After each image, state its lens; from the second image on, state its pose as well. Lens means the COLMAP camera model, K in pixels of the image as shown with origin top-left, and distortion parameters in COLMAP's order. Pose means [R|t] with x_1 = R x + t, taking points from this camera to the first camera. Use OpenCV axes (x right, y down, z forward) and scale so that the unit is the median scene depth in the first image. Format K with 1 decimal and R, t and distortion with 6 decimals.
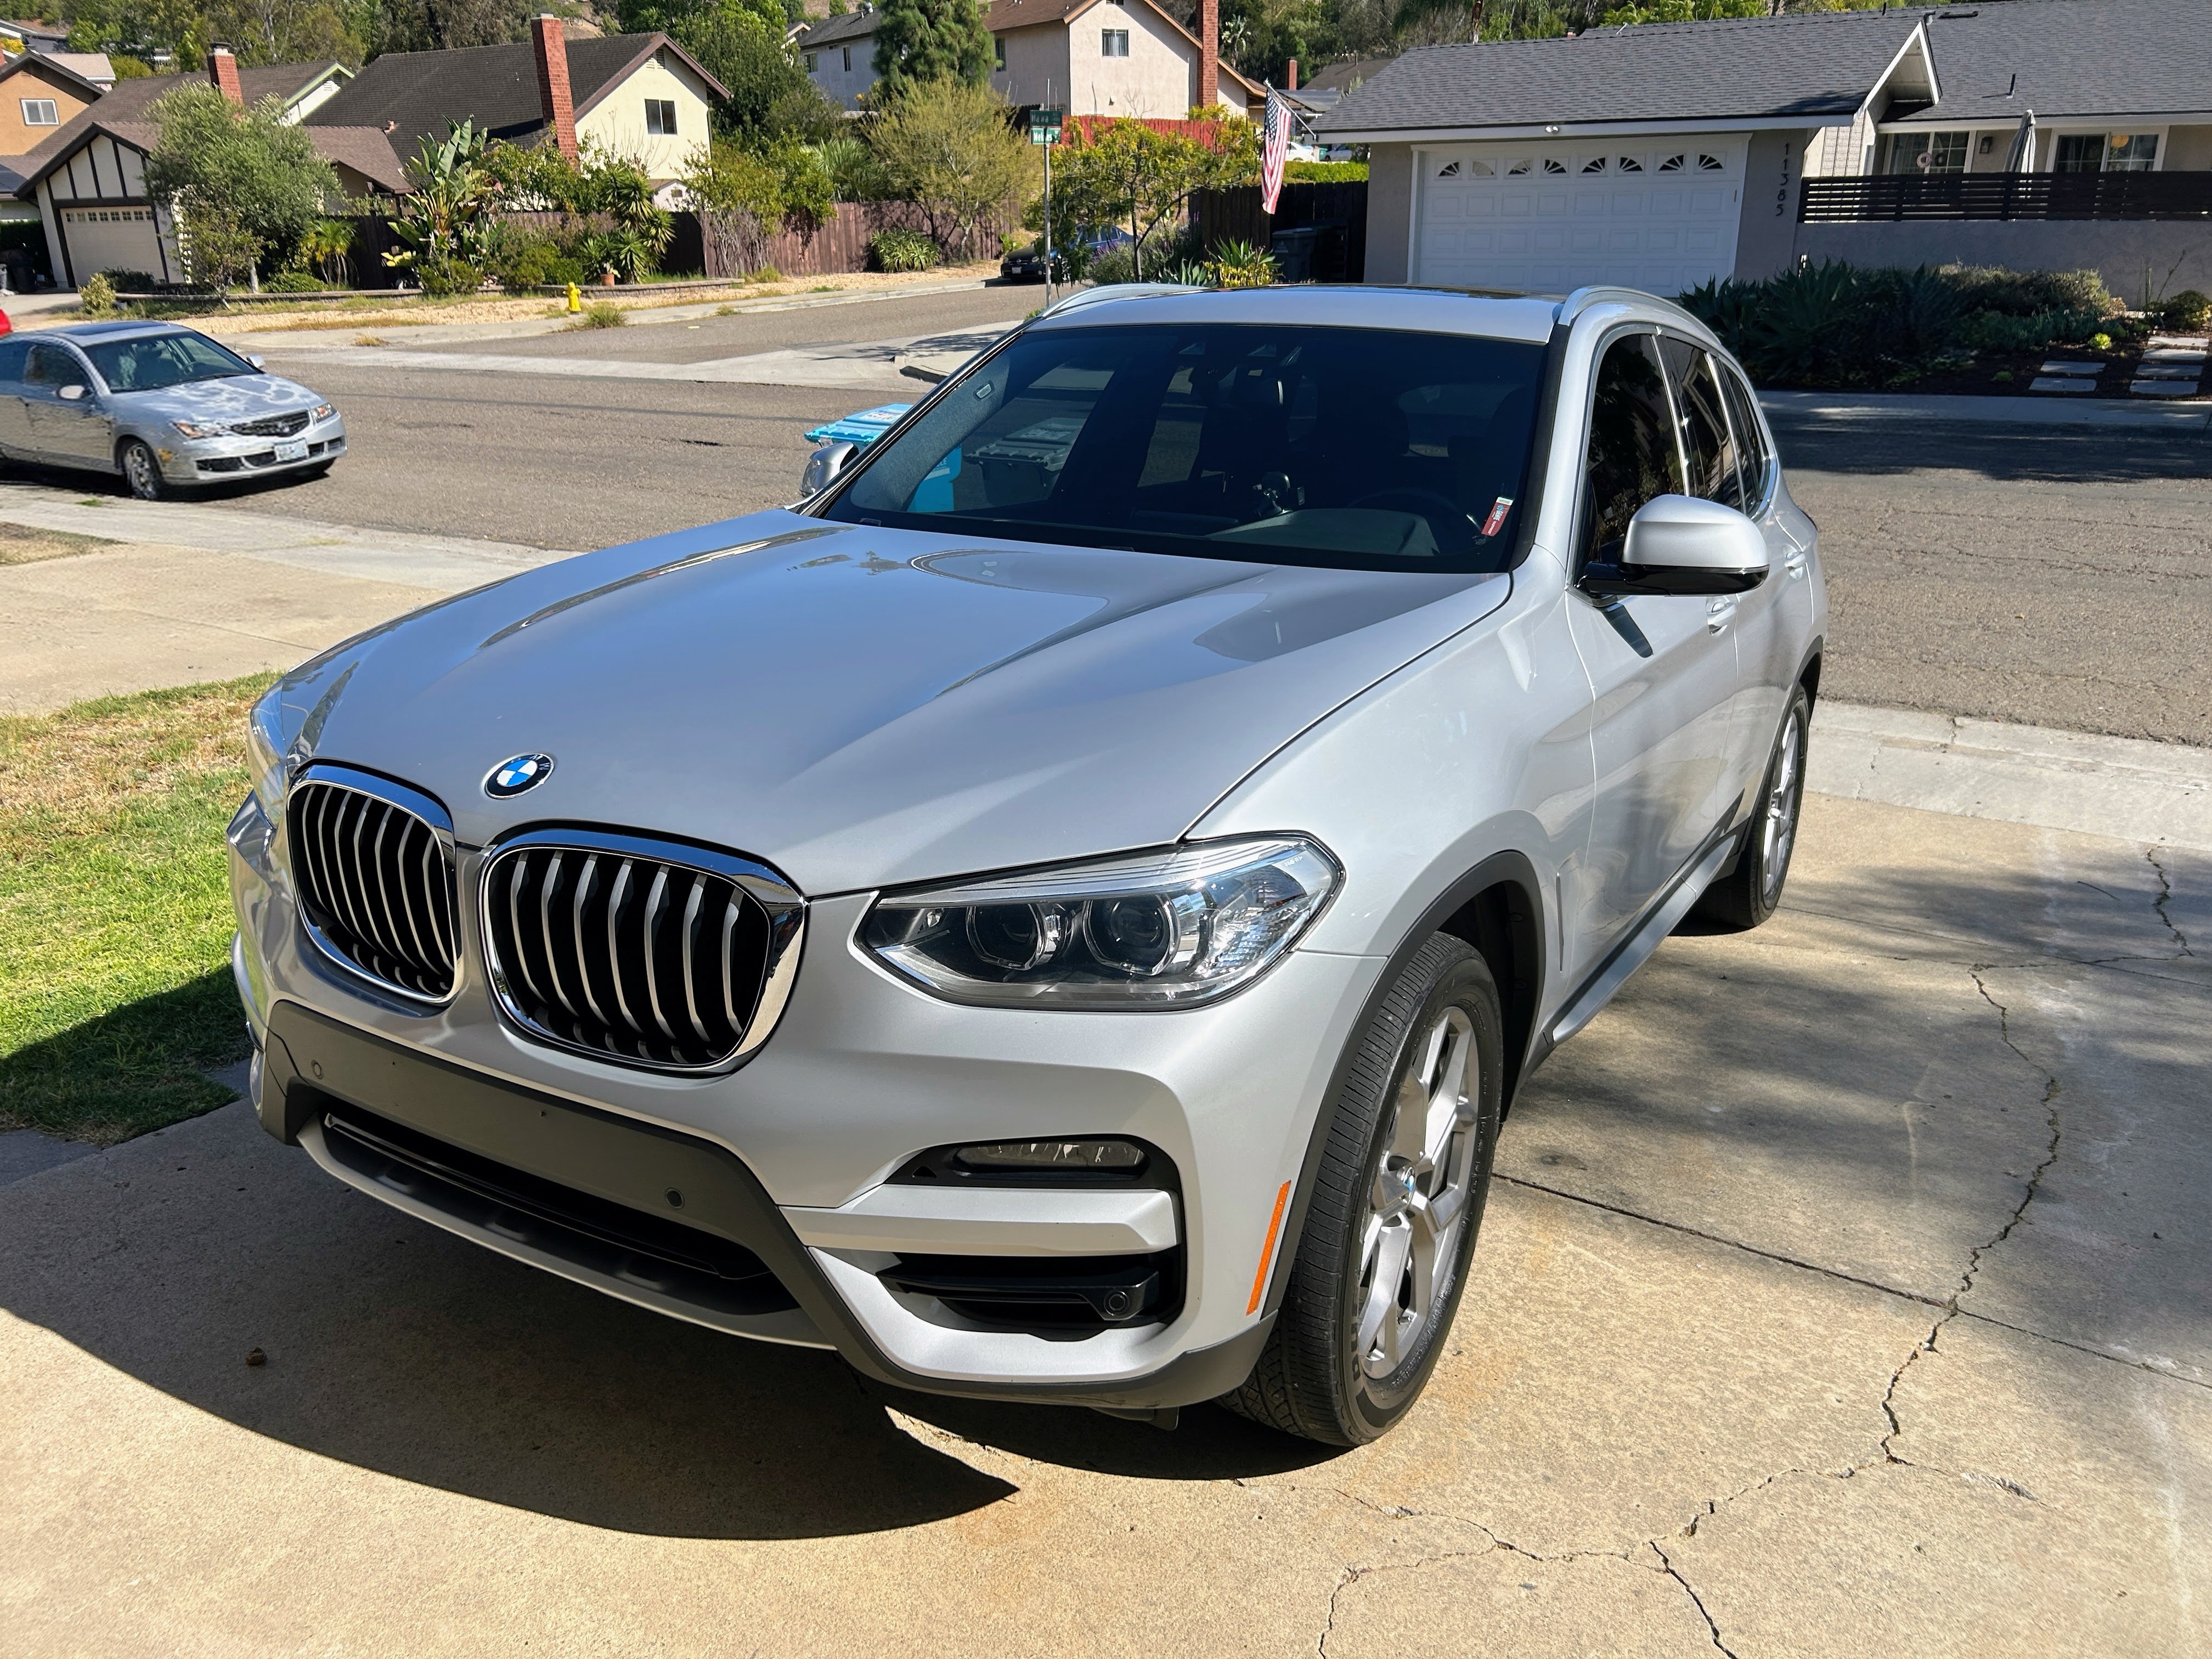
lens RADIAL K [[1637.5, 0, 1106.0], [0, 1637.5, 829.5], [0, 0, 1]] dist [0.016903, 0.001793]
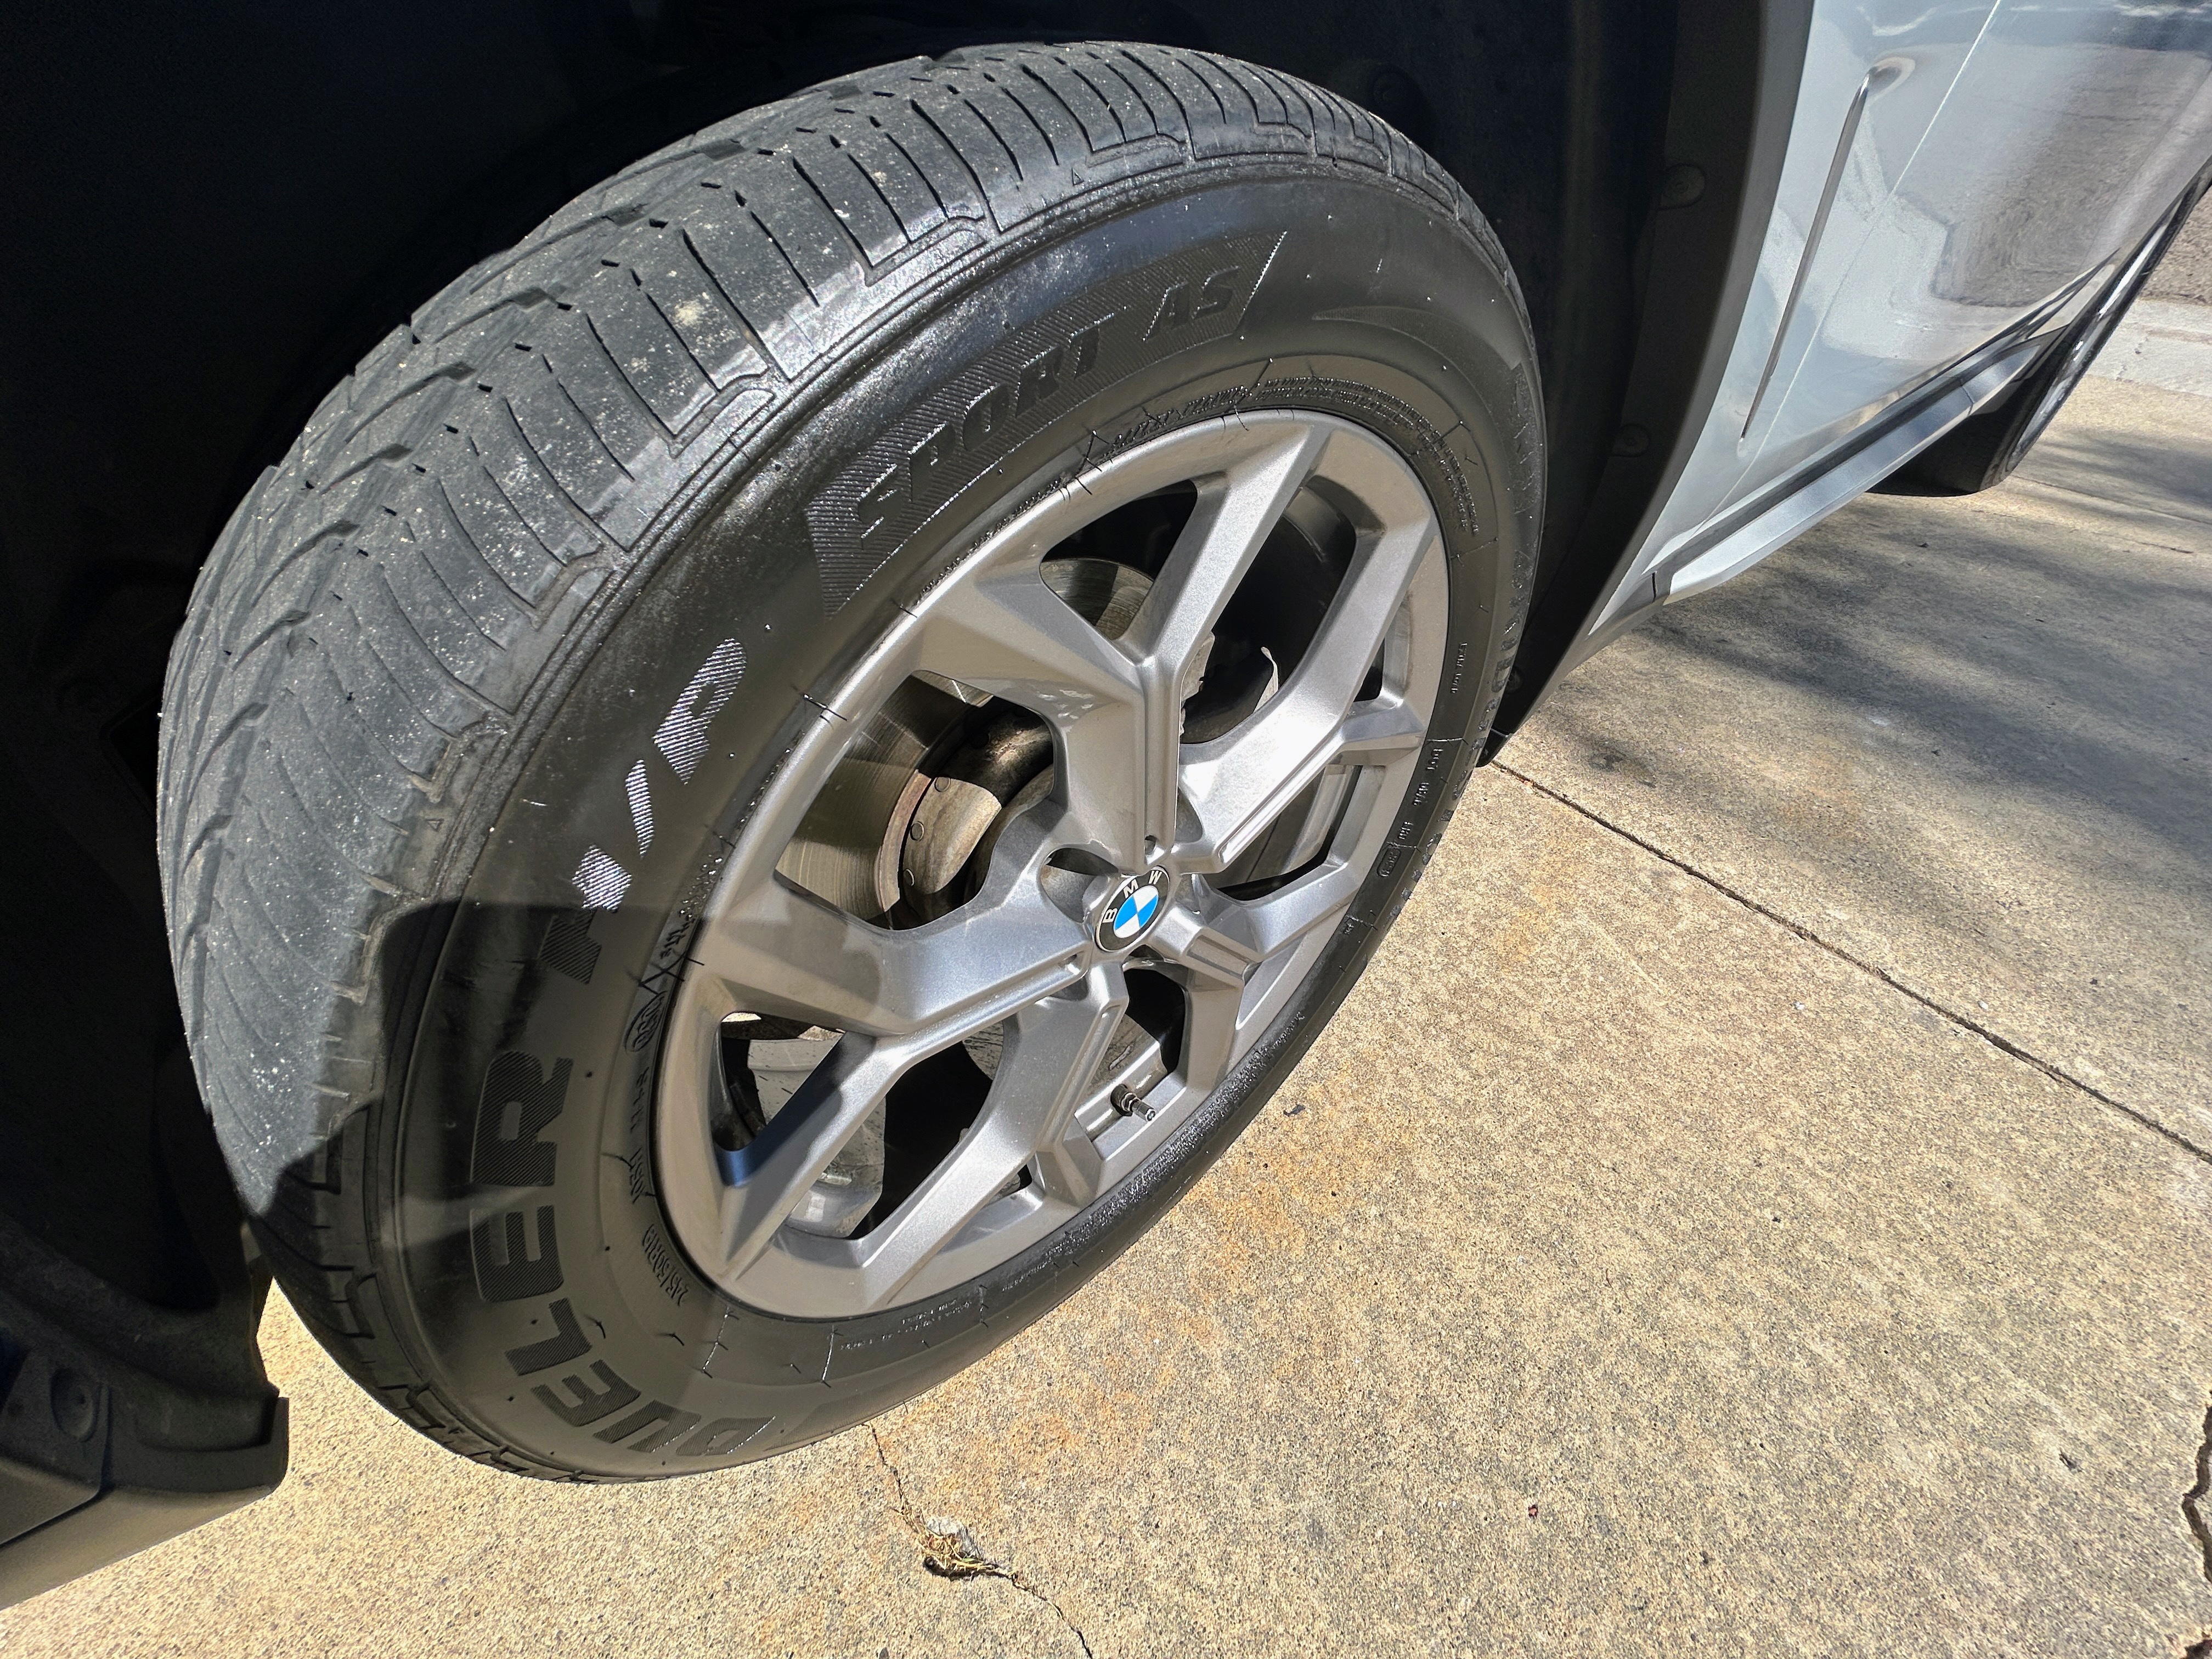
lens RADIAL K [[869.5, 0, 1100.5], [0, 869.5, 832.3], [0, 0, 1]] dist [0.001033, -0.000100]
pose [[0.949084, 0.201422, -0.242215, 0.200170], [-0.077352, 0.894348, 0.440634, 0.097327], [0.305378, -0.399463, 0.864392, 0.737700]]
